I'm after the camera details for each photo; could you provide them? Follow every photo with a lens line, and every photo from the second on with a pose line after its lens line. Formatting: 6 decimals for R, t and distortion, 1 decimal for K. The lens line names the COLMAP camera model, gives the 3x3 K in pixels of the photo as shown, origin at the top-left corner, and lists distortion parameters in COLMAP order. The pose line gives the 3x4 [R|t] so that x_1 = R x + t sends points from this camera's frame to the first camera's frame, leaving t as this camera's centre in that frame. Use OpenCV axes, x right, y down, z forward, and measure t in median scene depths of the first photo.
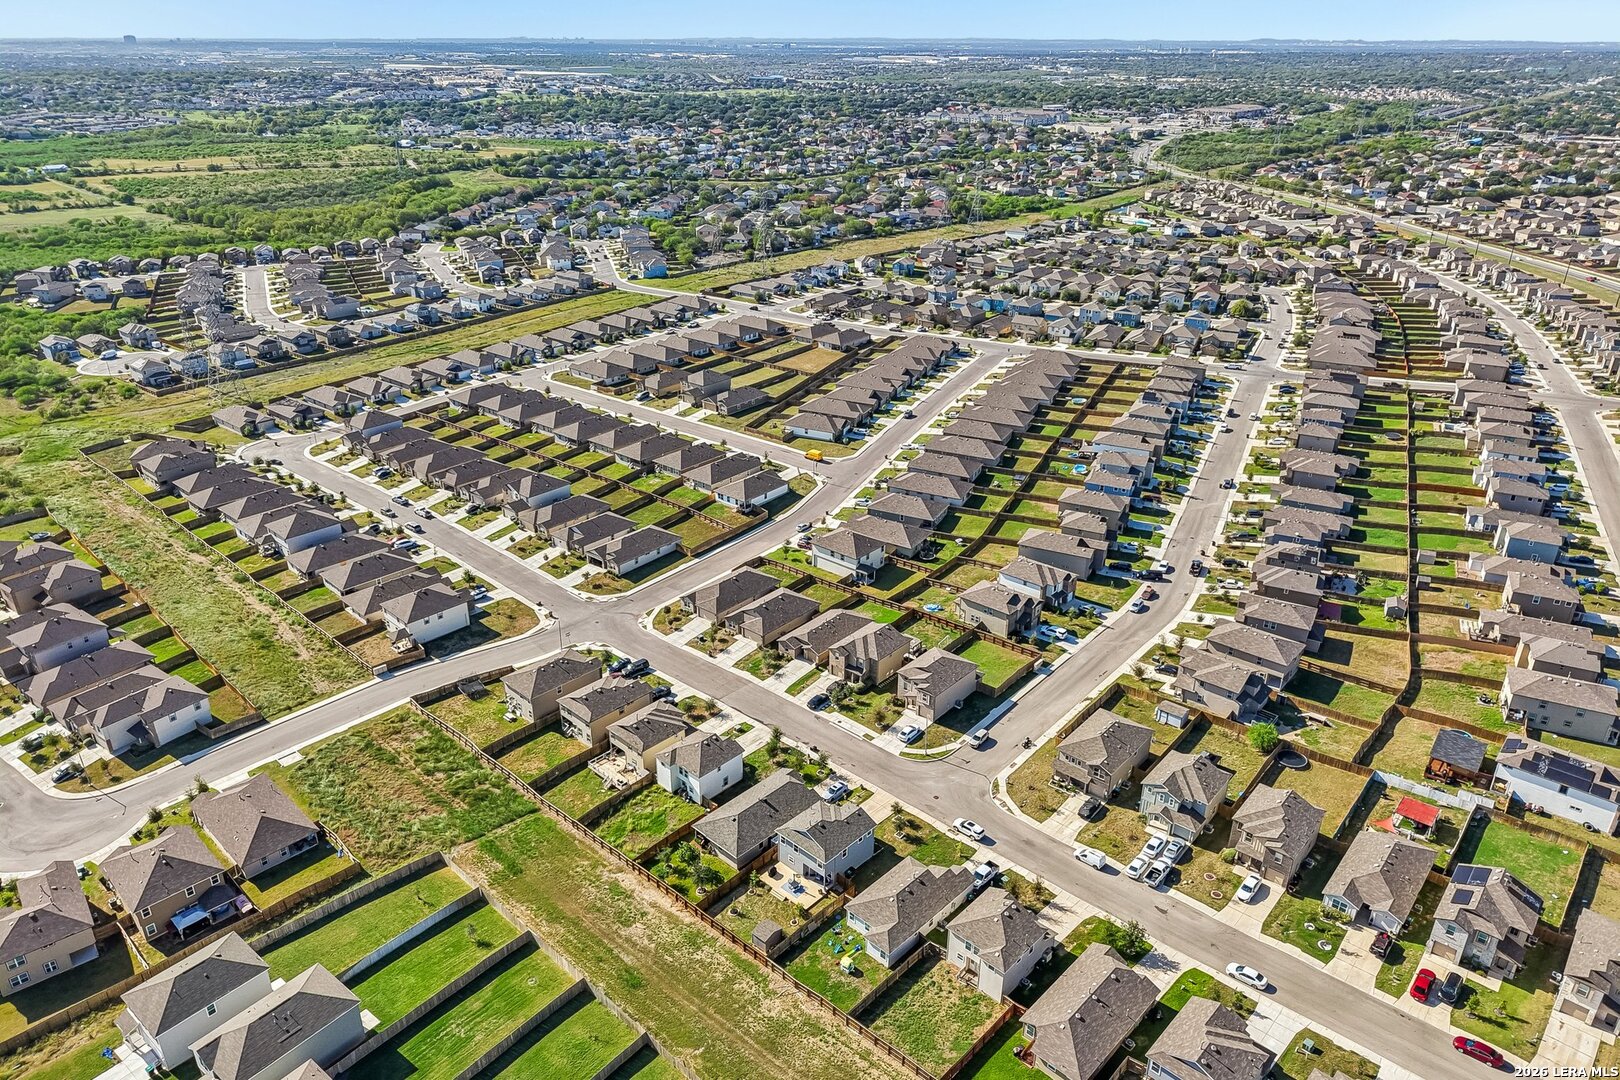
lens RADIAL K [[1082.5, 0, 803.5], [0, 1082.5, 542.6], [0, 0, 1]] dist [0.034557, -0.036232]
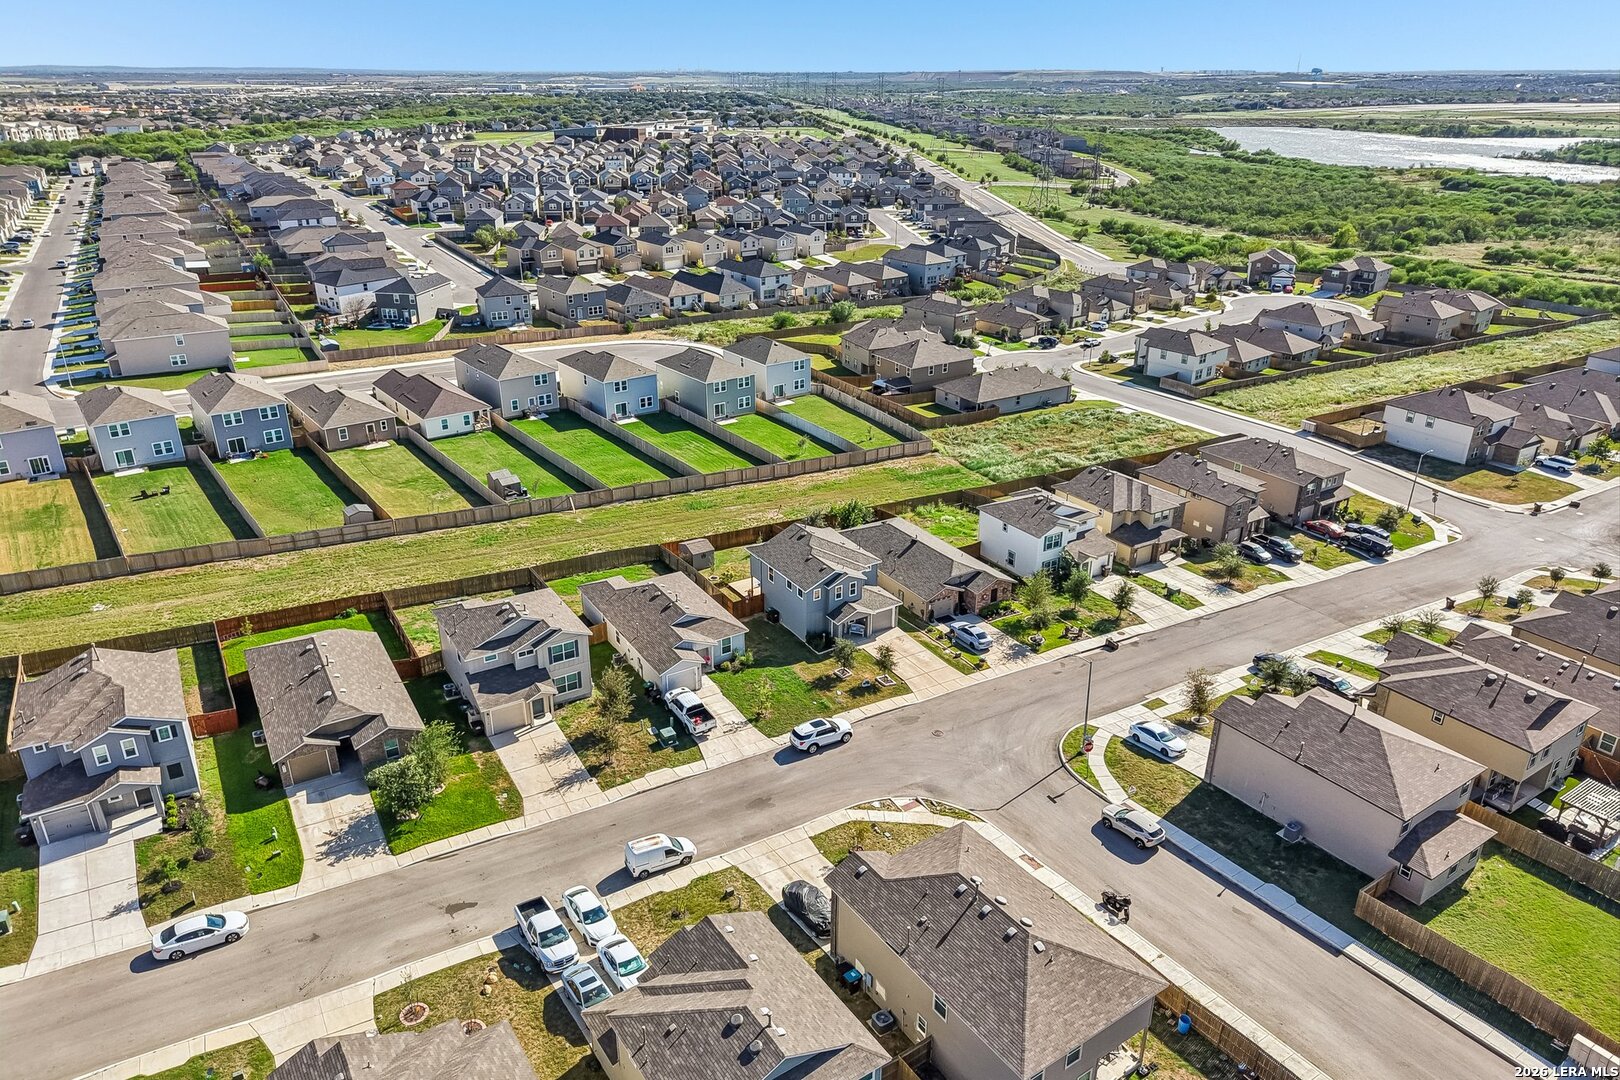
lens RADIAL K [[1082.5, 0, 816.6], [0, 1082.5, 524.8], [0, 0, 1]] dist [0.034557, -0.036232]
pose [[-0.251028, 0.370227, -0.894381, 0.466203], [-0.409842, 0.796410, 0.444703, -0.035034], [0.876935, 0.478188, -0.048187, 0.789493]]
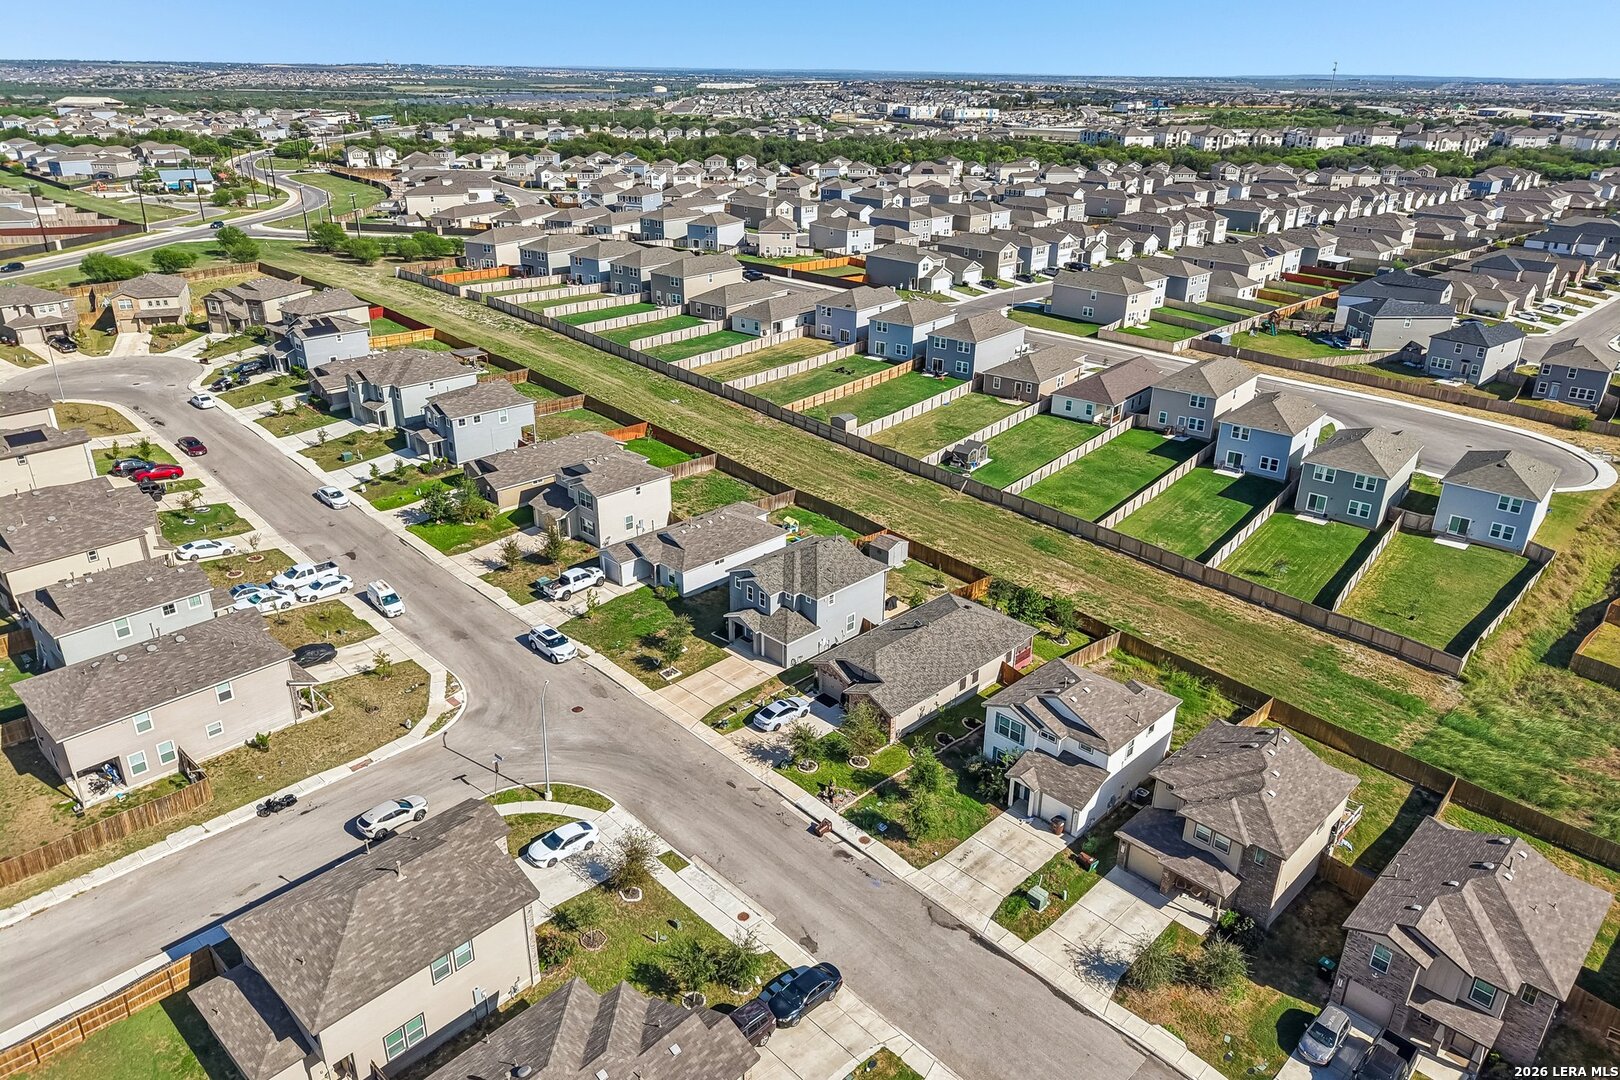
lens RADIAL K [[1082.5, 0, 802.9], [0, 1082.5, 542.1], [0, 0, 1]] dist [0.034557, -0.036232]
pose [[-0.999621, -0.024509, 0.012553, 0.012460], [-0.006813, 0.661805, 0.749645, -0.160329], [-0.026680, 0.749275, -0.661721, 1.078382]]
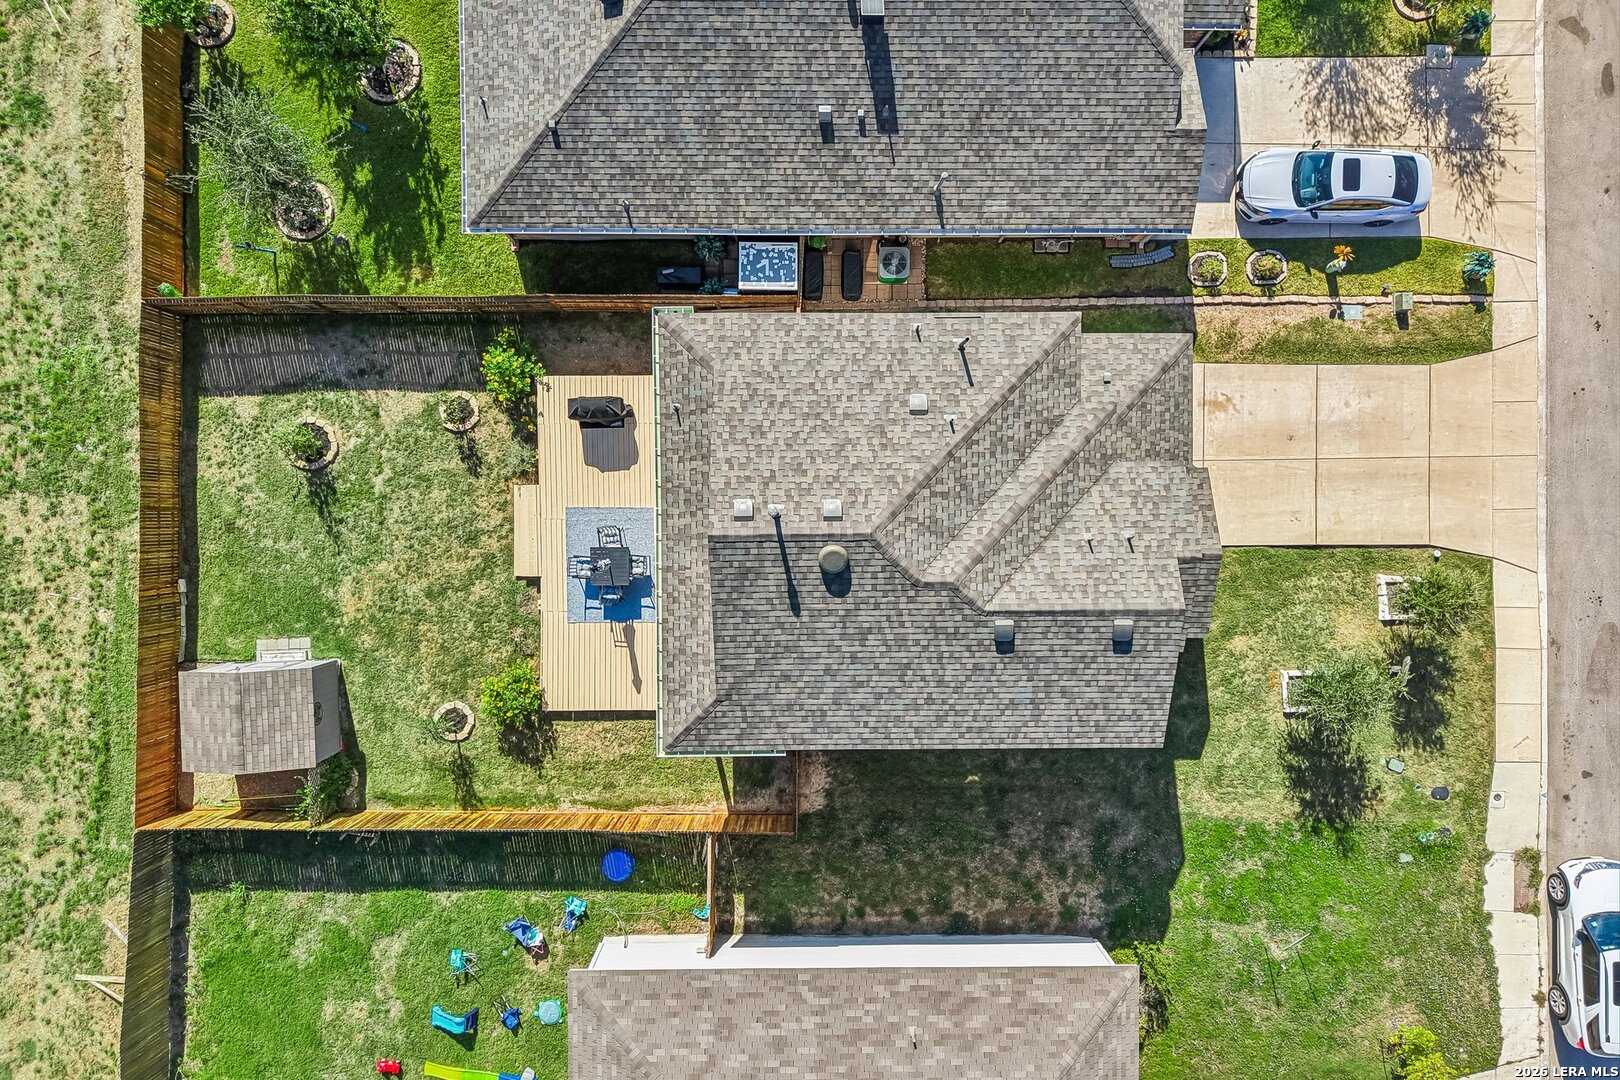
lens RADIAL K [[1082.5, 0, 811.1], [0, 1082.5, 535.9], [0, 0, 1]] dist [0.034557, -0.036232]
pose [[0.697284, 0.716473, 0.021486, 0.006434], [-0.302691, 0.267148, 0.914882, 0.097311], [0.649749, -0.644436, 0.403148, 0.718711]]
